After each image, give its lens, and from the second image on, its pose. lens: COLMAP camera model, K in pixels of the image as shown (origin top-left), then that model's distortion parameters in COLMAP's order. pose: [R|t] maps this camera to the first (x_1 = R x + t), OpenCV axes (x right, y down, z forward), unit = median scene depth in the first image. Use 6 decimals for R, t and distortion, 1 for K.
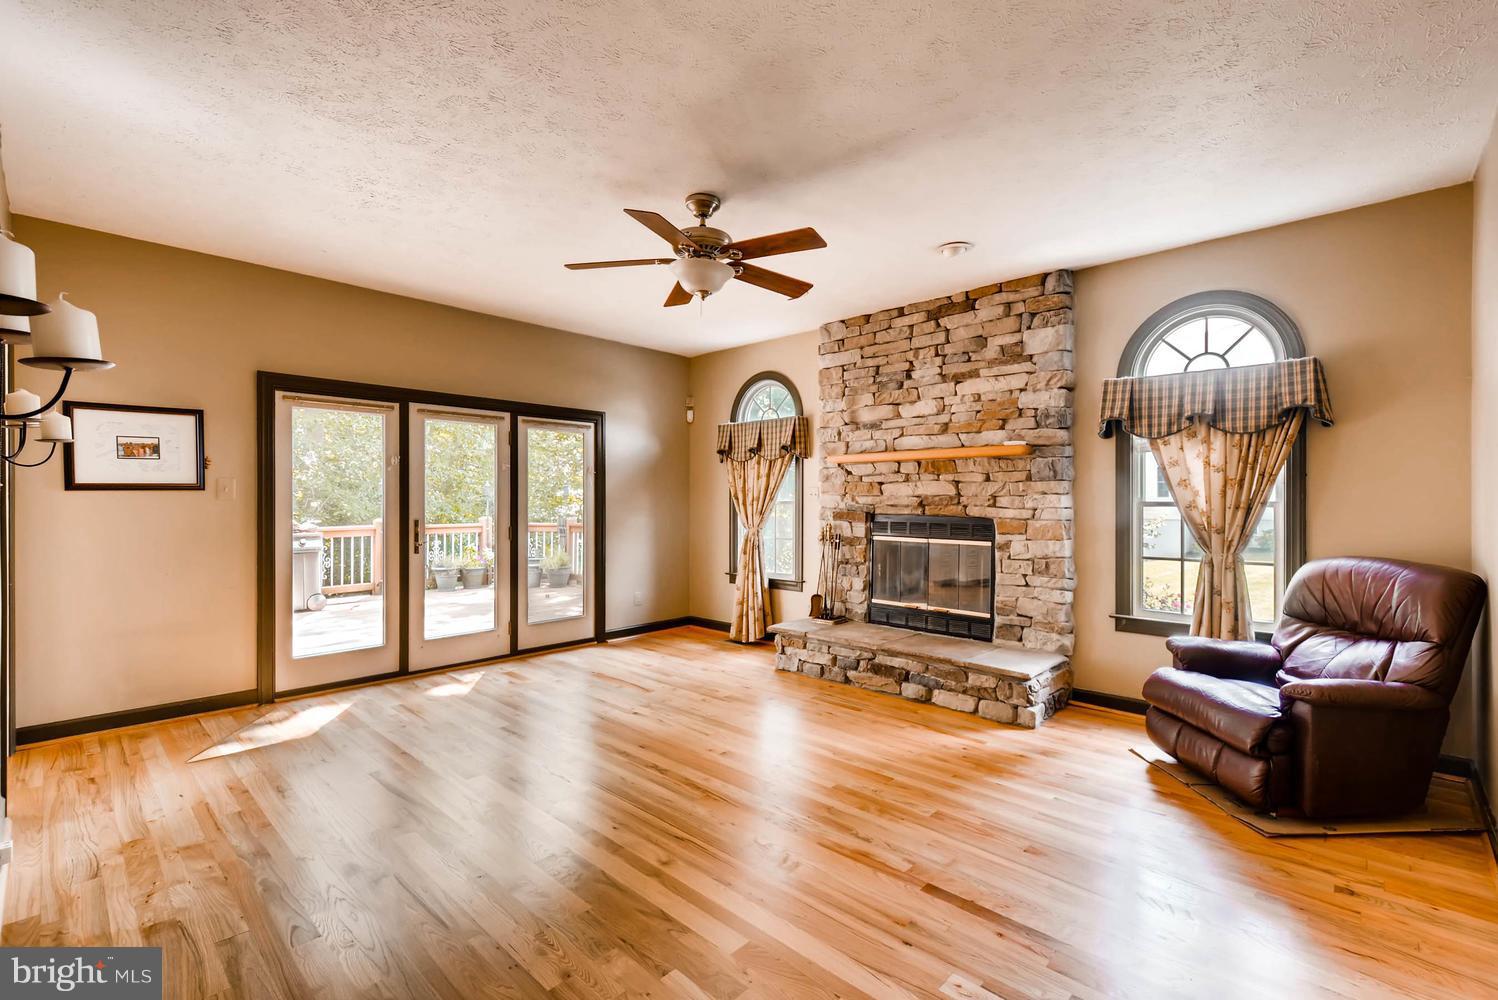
lens RADIAL K [[614.0, 0, 749.0], [0, 614.0, 500.0], [0, 0, 1]] dist [0.001688, 0.000056]
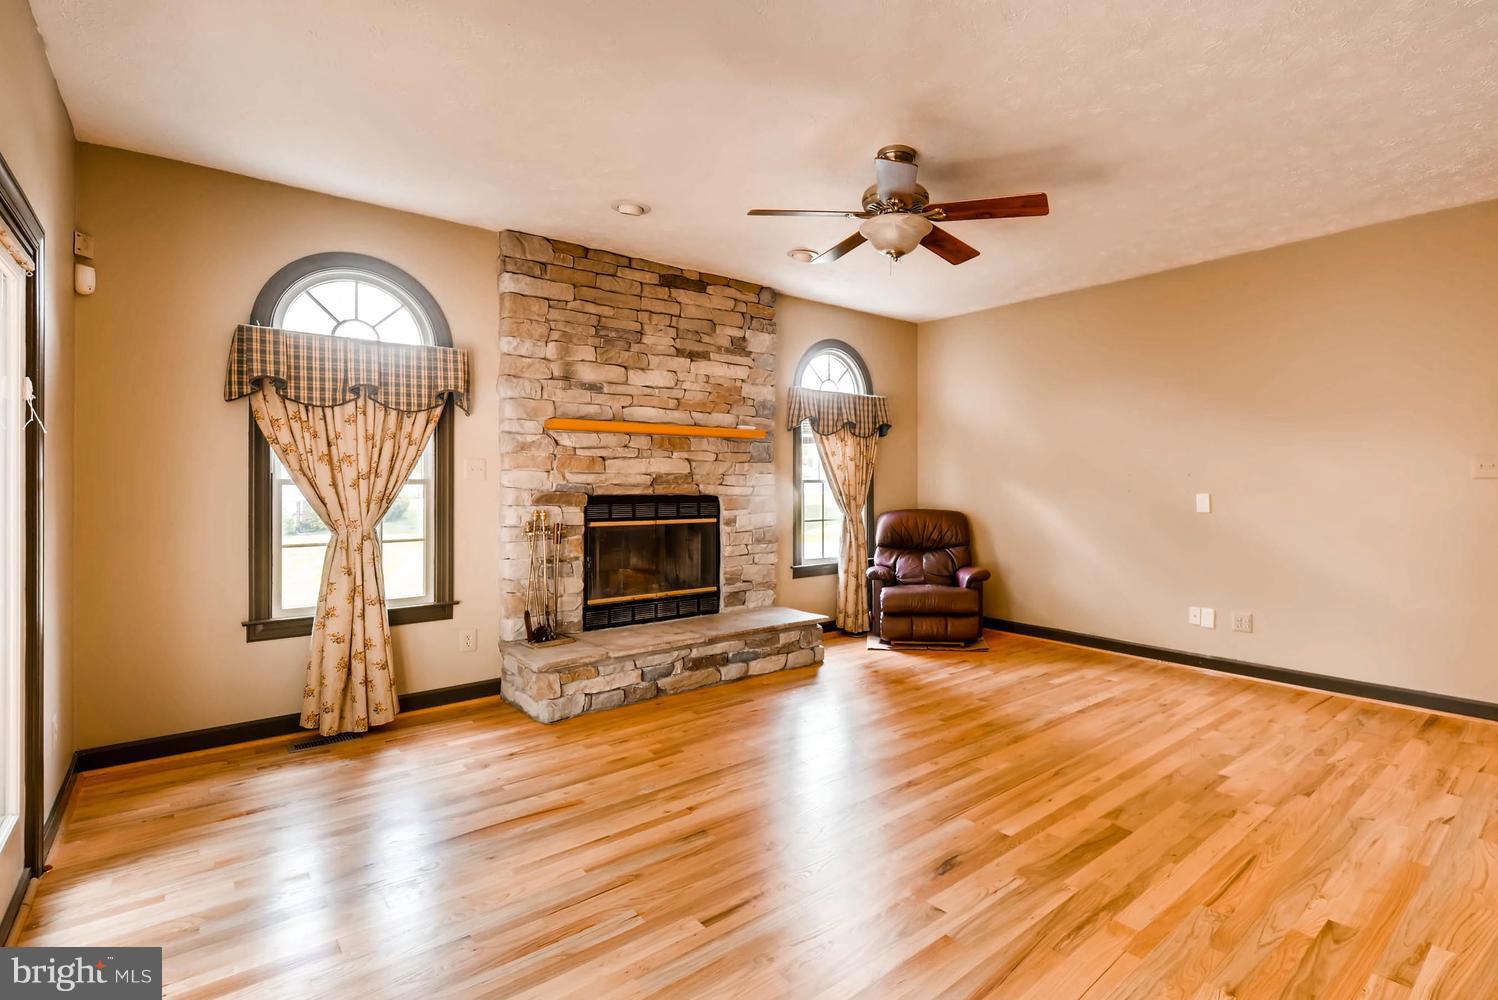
lens RADIAL K [[719.1, 0, 788.2], [0, 719.1, 477.8], [0, 0, 1]] dist [0.003156, 0.000158]
pose [[0.144677, 0.002243, 0.989476, -0.790590], [-0.001459, 0.999997, -0.002054, 0.001173], [-0.989478, -0.001147, 0.144680, 0.679699]]
